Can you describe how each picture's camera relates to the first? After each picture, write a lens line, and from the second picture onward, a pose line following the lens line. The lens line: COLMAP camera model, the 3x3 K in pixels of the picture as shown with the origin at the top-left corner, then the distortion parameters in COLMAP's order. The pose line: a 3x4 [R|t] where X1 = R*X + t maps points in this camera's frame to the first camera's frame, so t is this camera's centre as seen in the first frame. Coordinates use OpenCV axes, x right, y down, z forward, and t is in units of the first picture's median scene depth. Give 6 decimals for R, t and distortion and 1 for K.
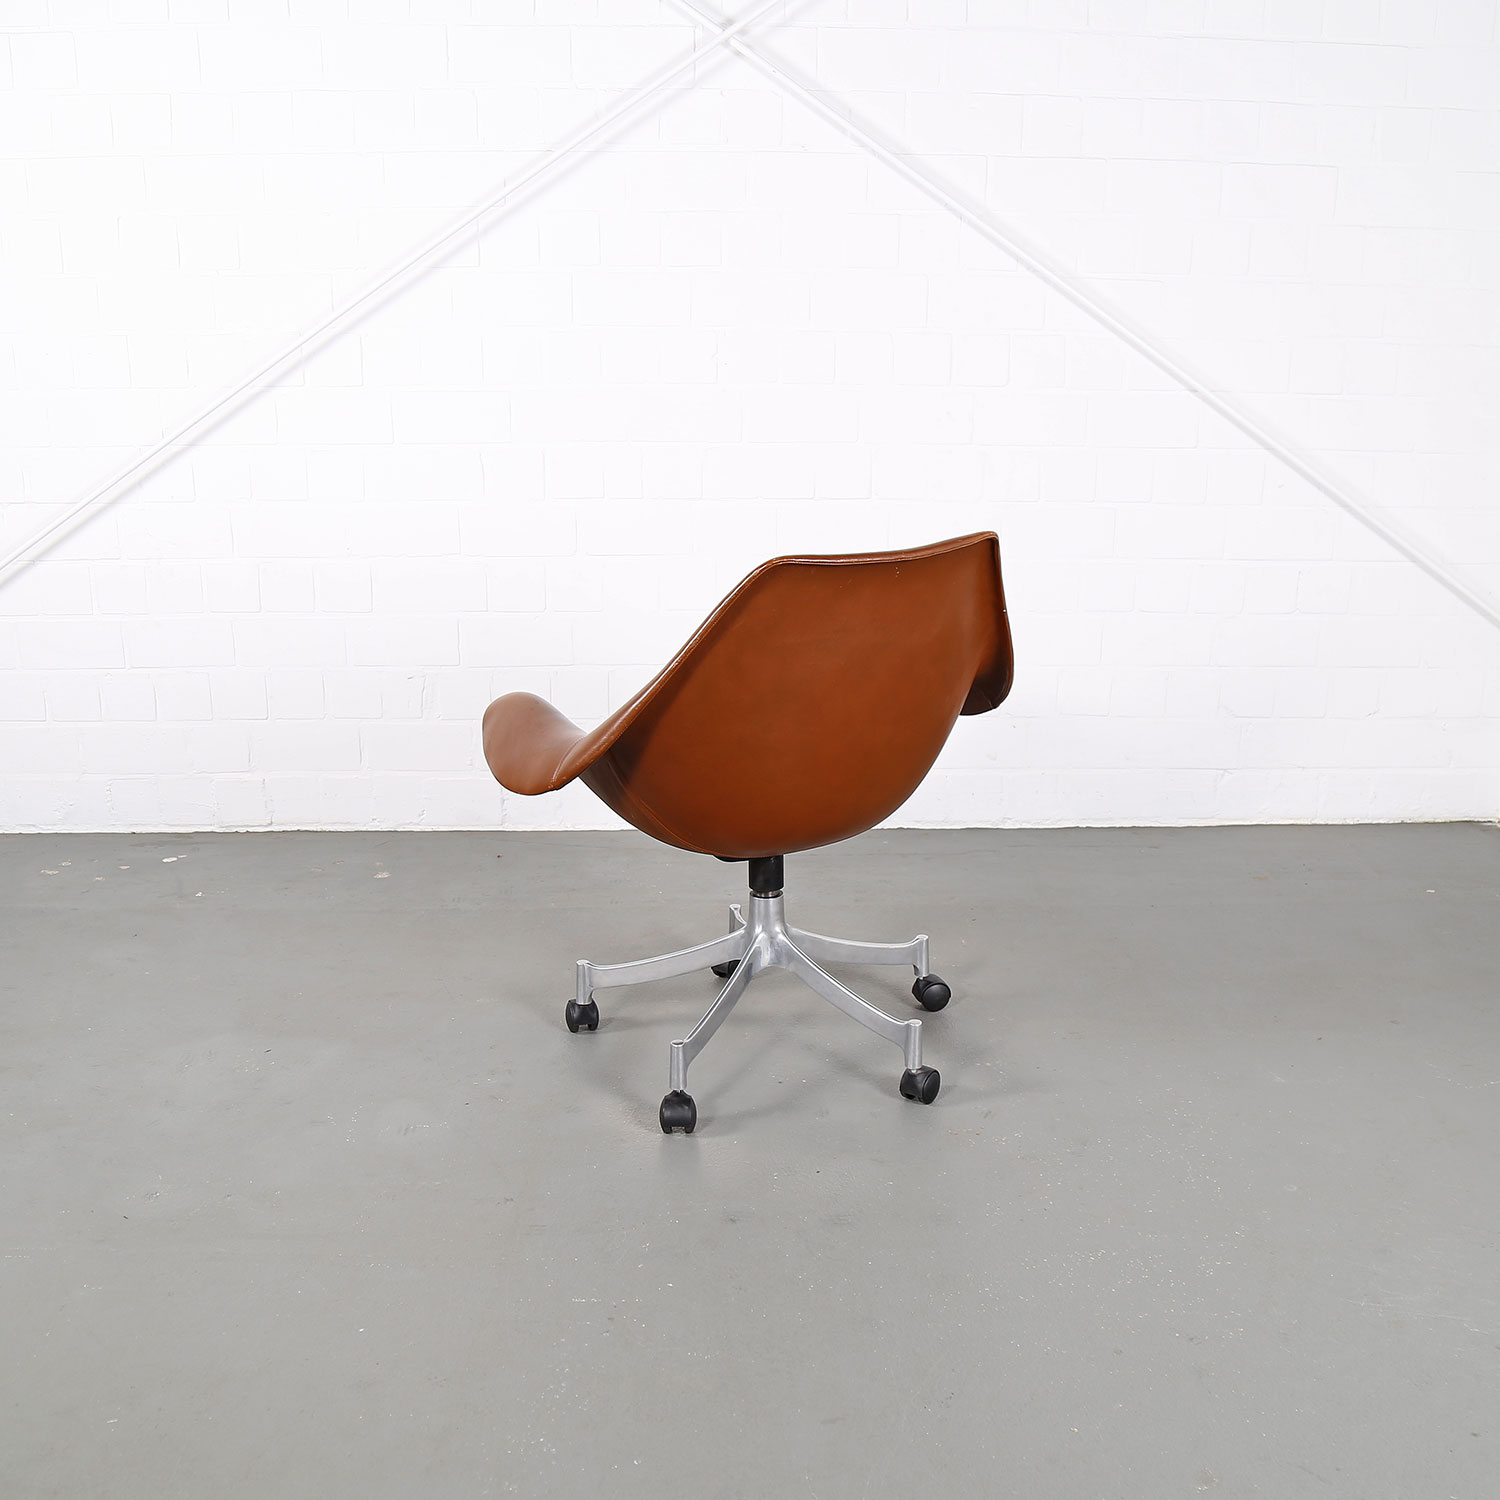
lens RADIAL K [[1631.6, 0, 750.4], [0, 1631.6, 795.3], [0, 0, 1]] dist [-0.116252, 0.043869]
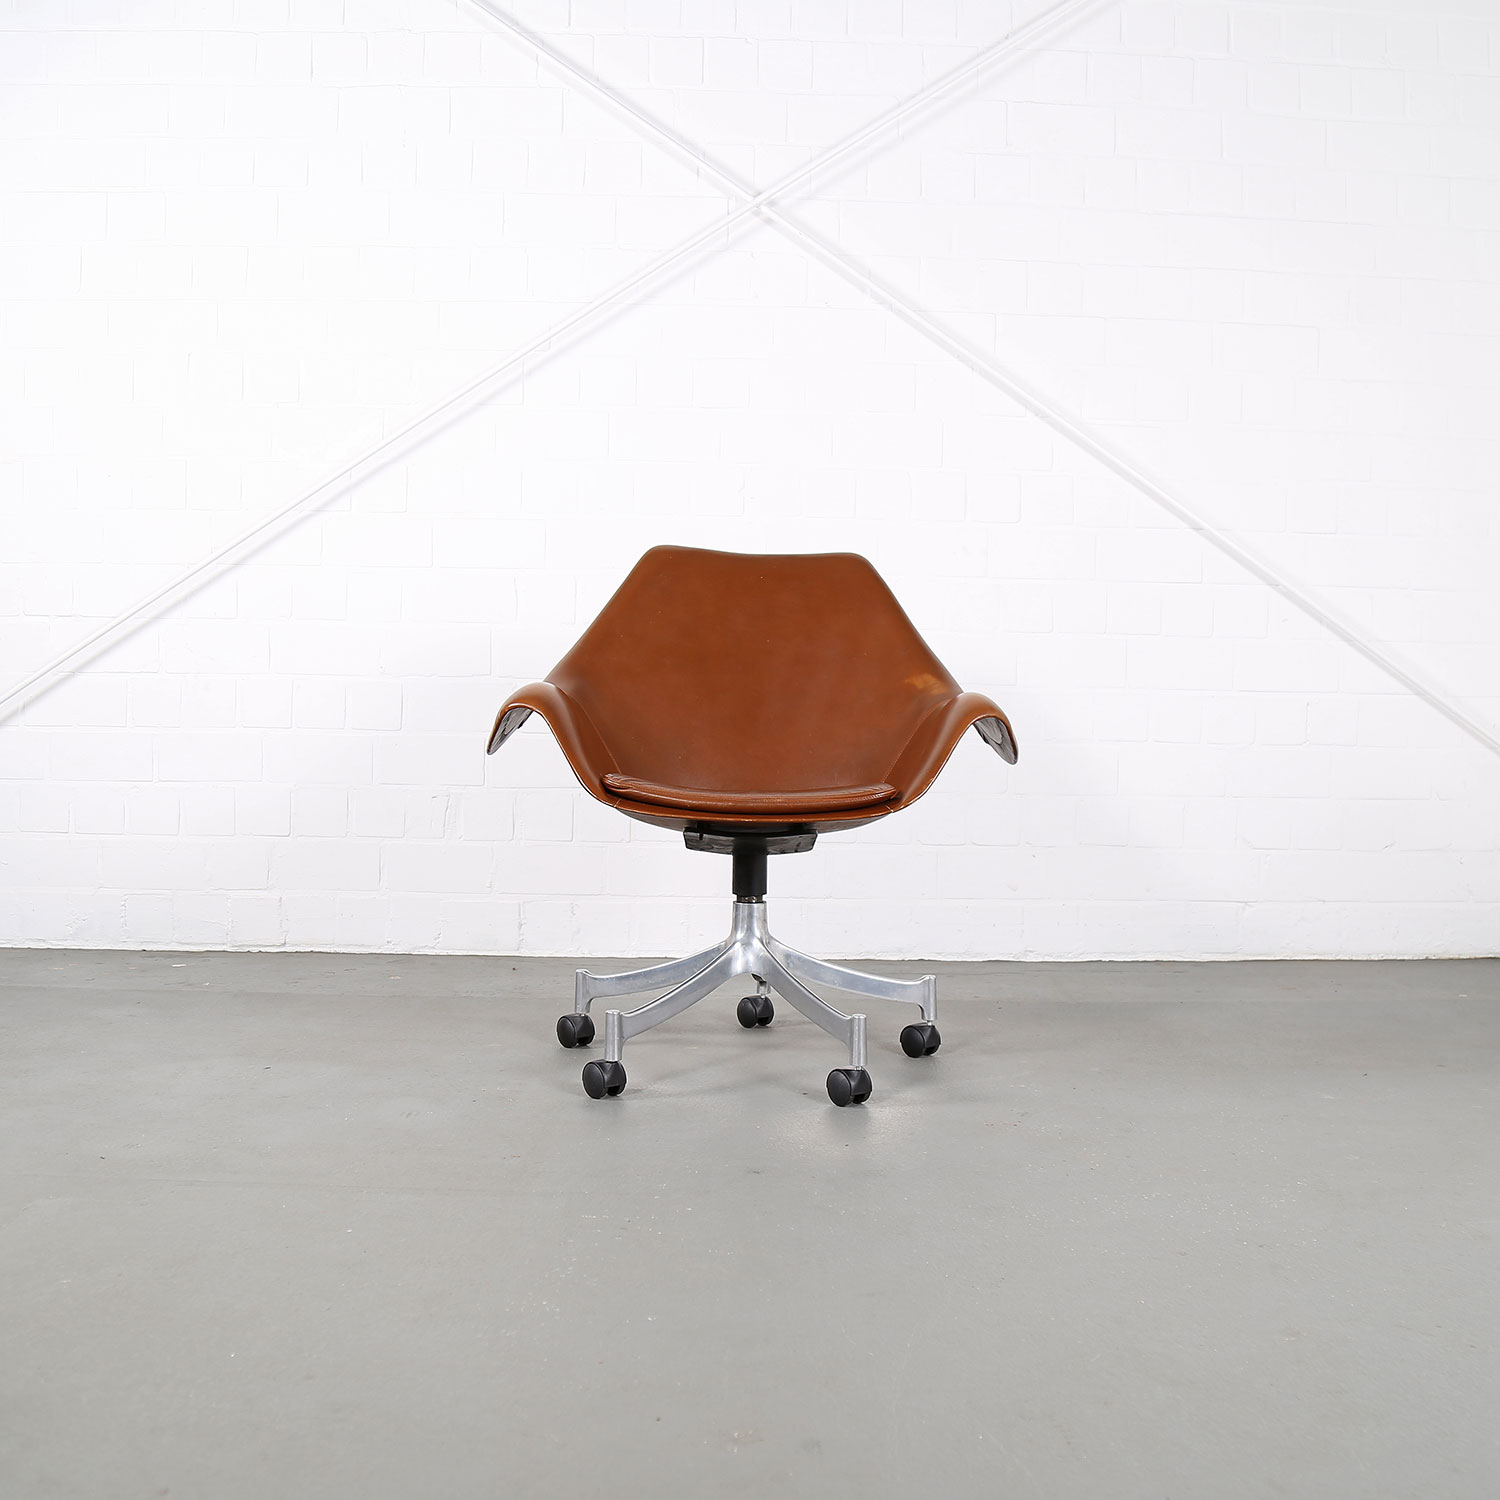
lens RADIAL K [[1601.5, 0, 769.2], [0, 1601.5, 761.2], [0, 0, 1]] dist [-0.118926, 0.056889]
pose [[0.999915, 0.012313, 0.004207, -0.006275], [-0.010856, 0.967692, -0.251902, 0.161278], [-0.007173, 0.251835, 0.967744, 0.036181]]
